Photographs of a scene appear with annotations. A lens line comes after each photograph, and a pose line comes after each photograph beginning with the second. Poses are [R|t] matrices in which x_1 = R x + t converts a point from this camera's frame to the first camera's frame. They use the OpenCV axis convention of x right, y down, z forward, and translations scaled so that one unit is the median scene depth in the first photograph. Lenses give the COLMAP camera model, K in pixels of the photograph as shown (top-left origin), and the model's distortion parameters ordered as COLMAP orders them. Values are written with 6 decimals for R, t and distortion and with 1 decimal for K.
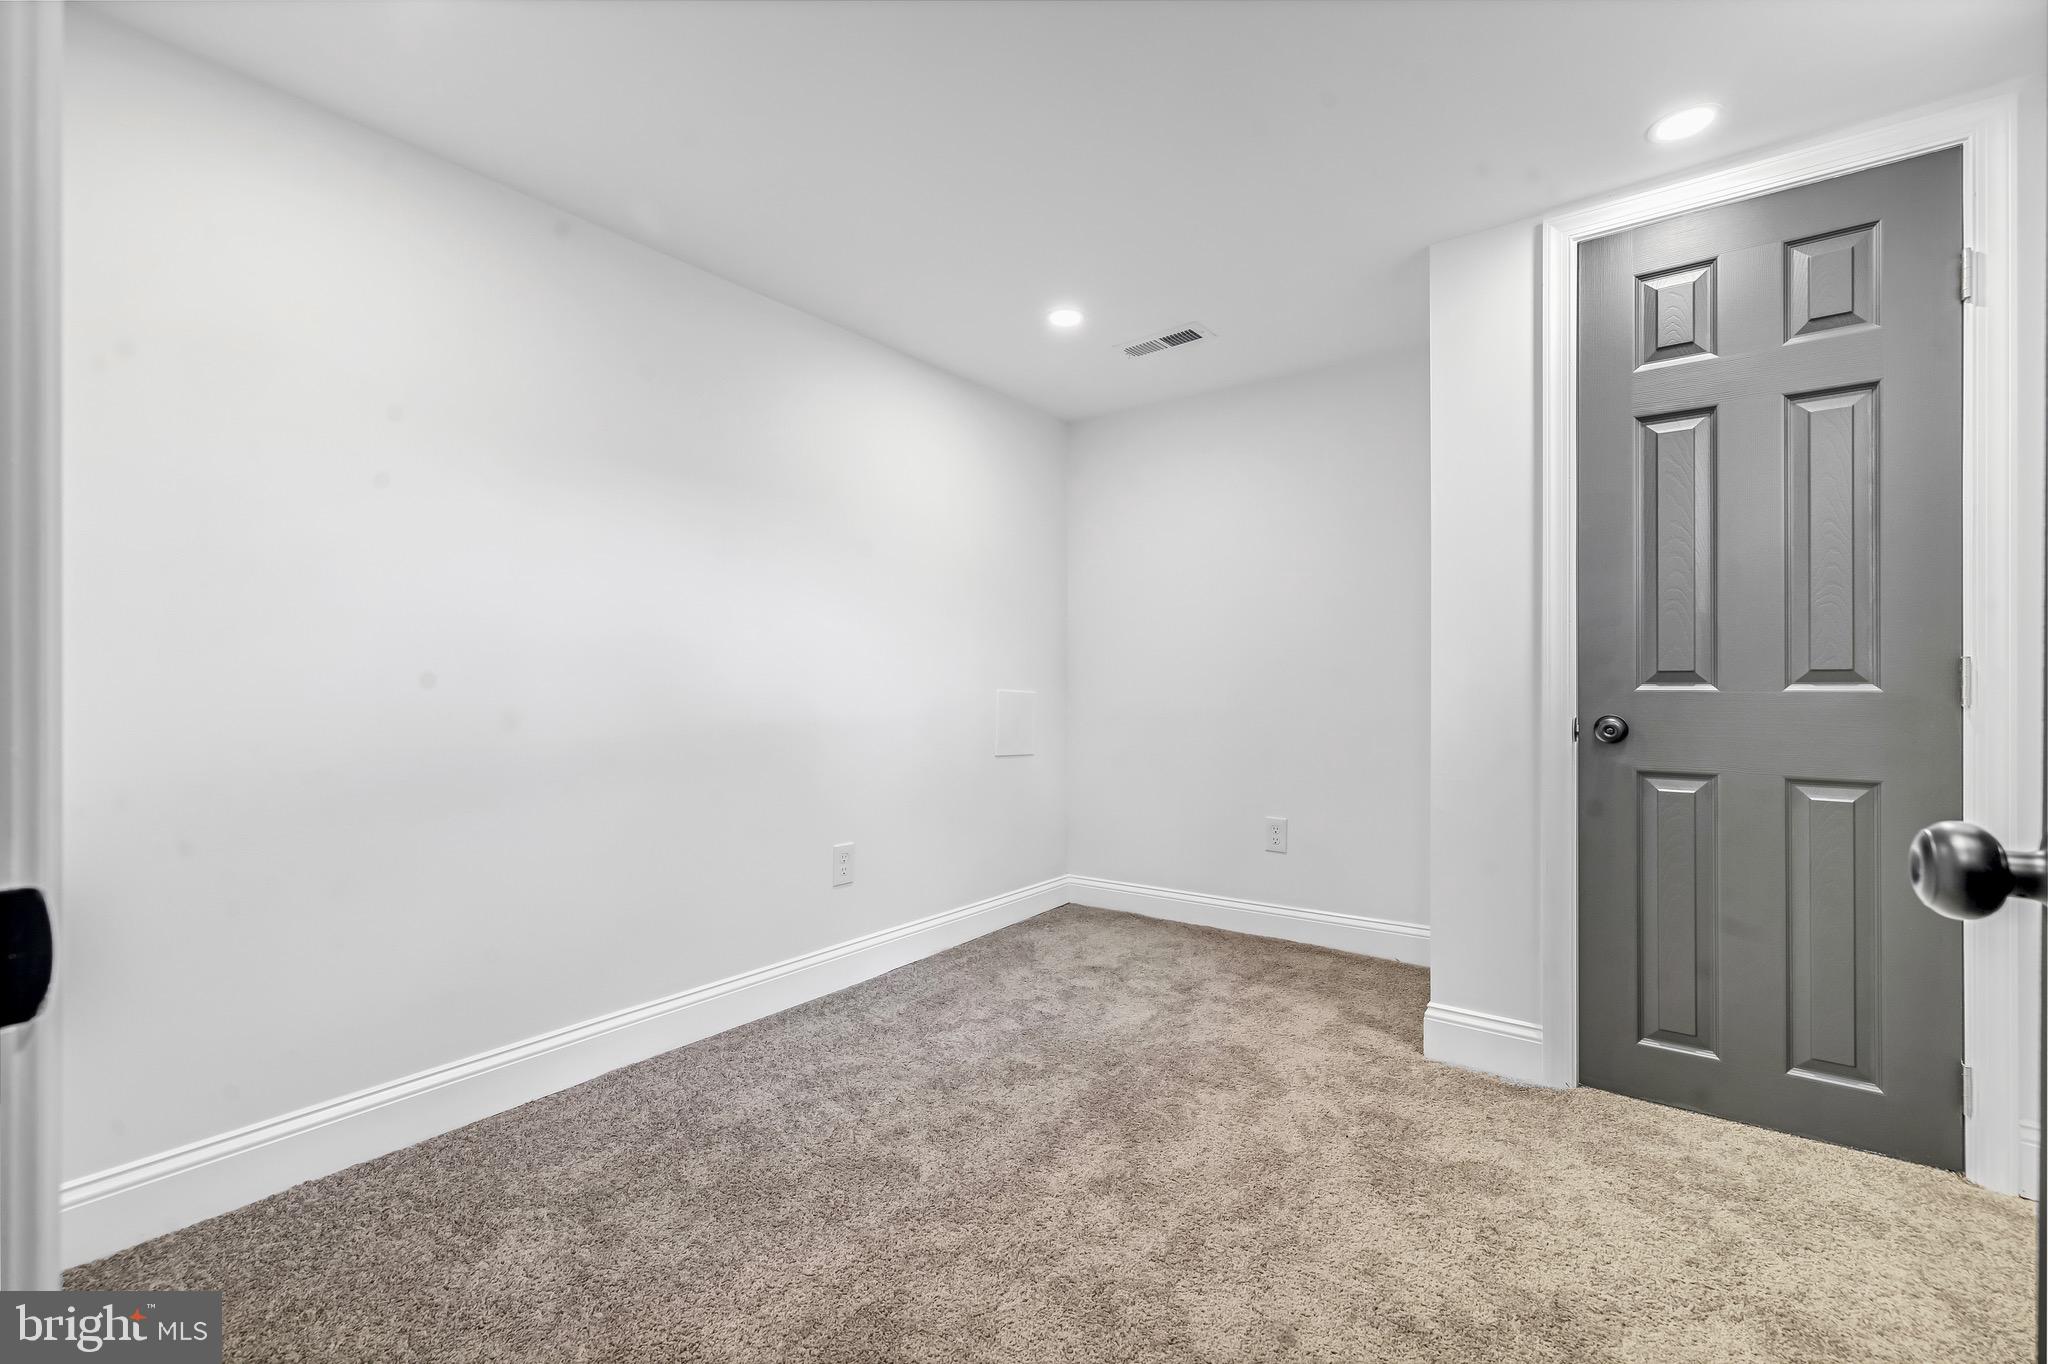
lens RADIAL K [[862.8, 0, 1024.6], [0, 862.8, 679.5], [0, 0, 1]] dist [0.001141, -0.001000]
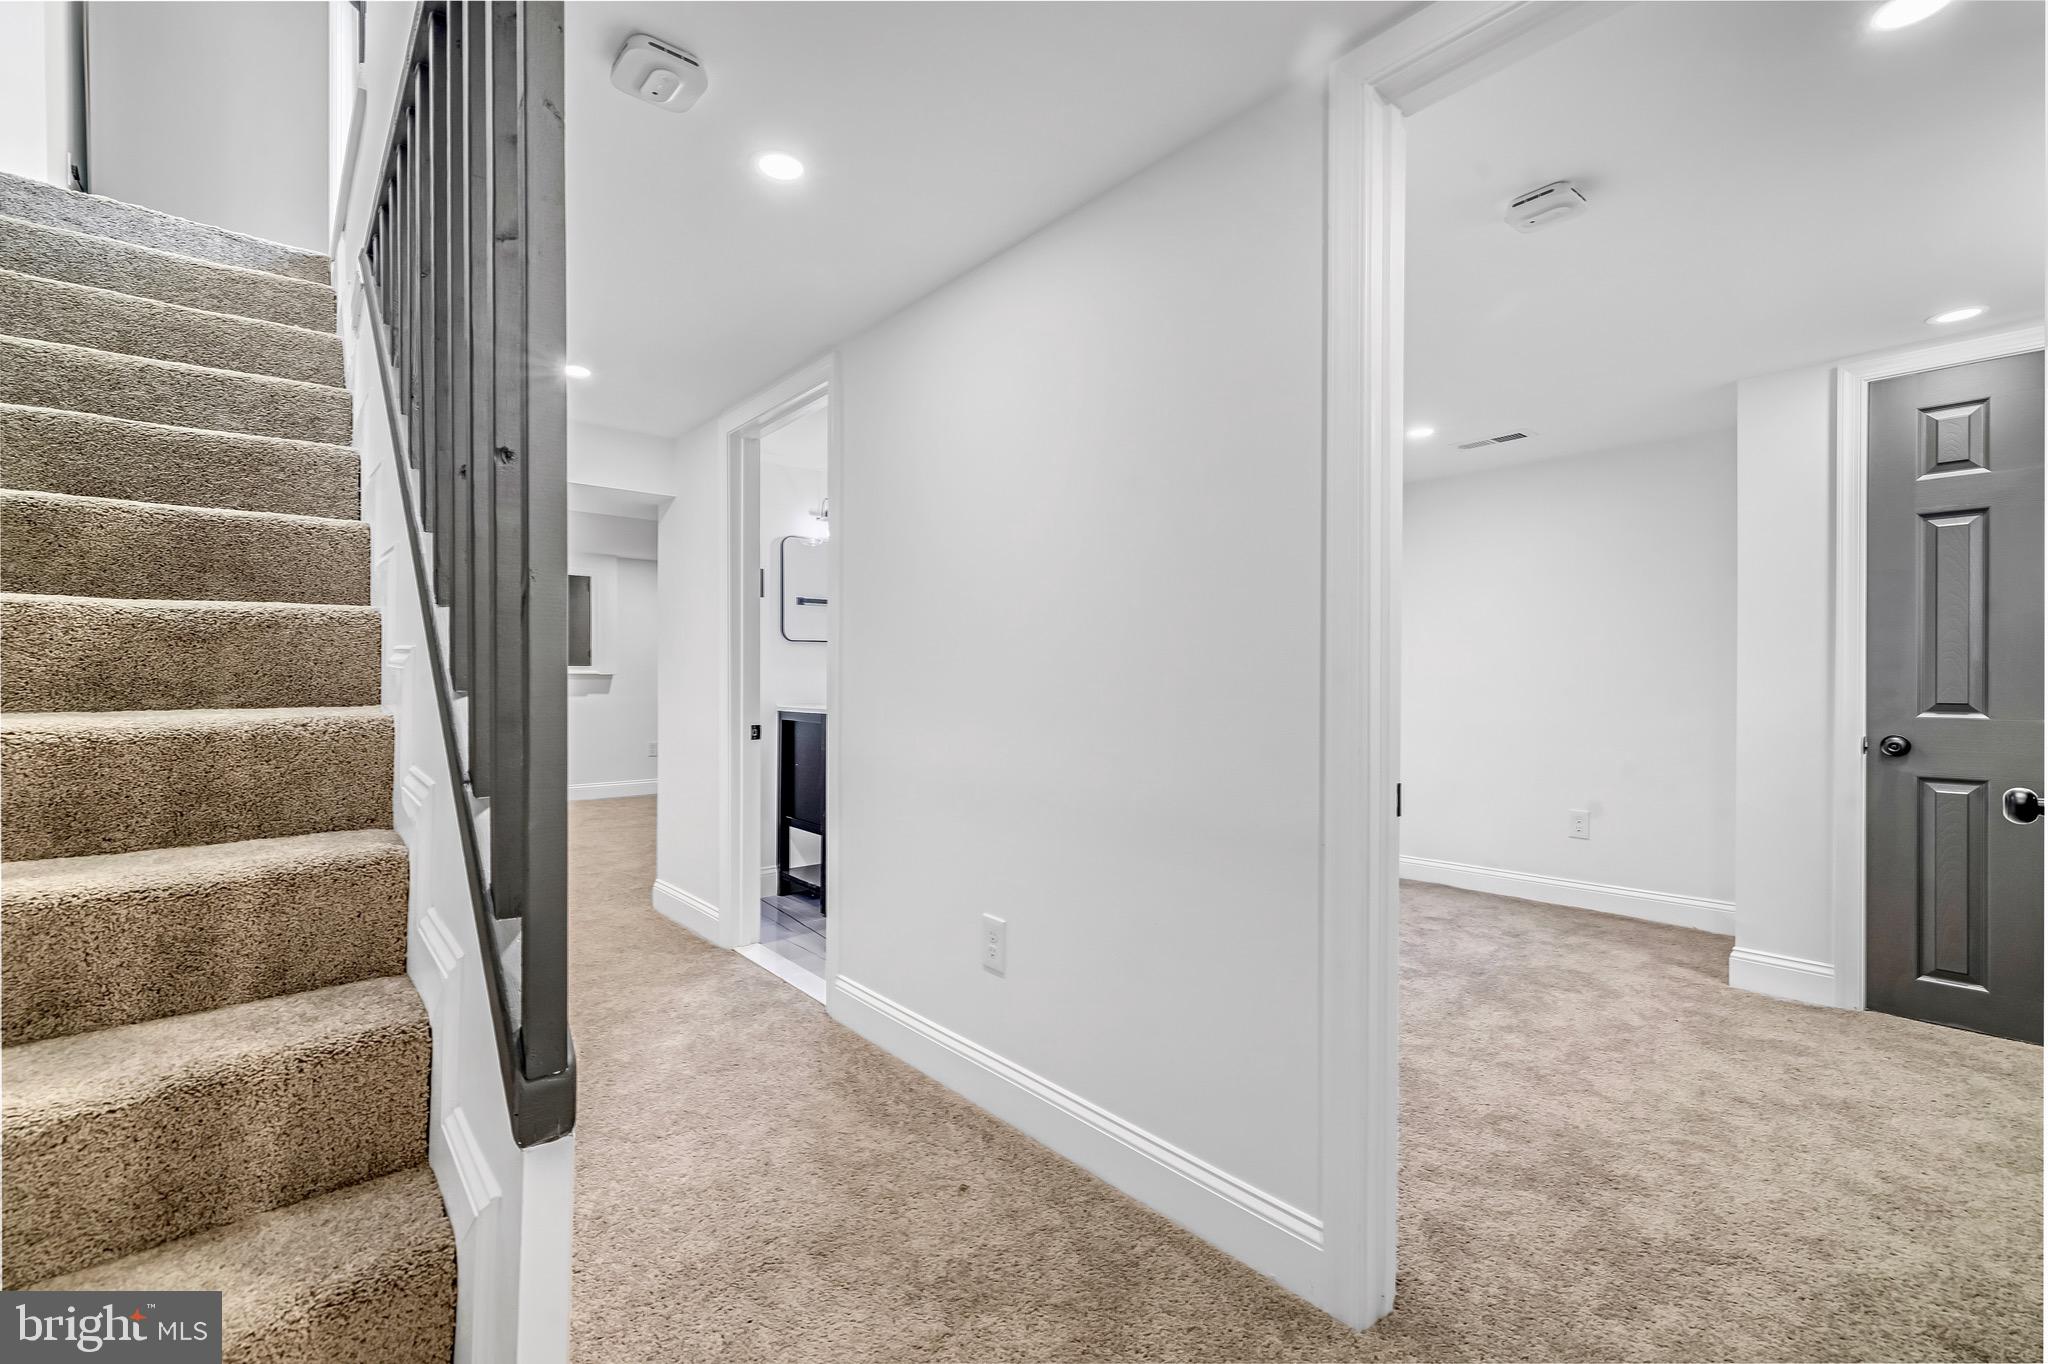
lens RADIAL K [[862.8, 0, 1019.8], [0, 862.8, 679.6], [0, 0, 1]] dist [0.001141, -0.001000]
pose [[0.977255, 0.003351, -0.212041, -0.375346], [-0.002723, 0.999991, 0.003257, -0.046585], [0.212050, -0.002606, 0.977255, -0.613063]]
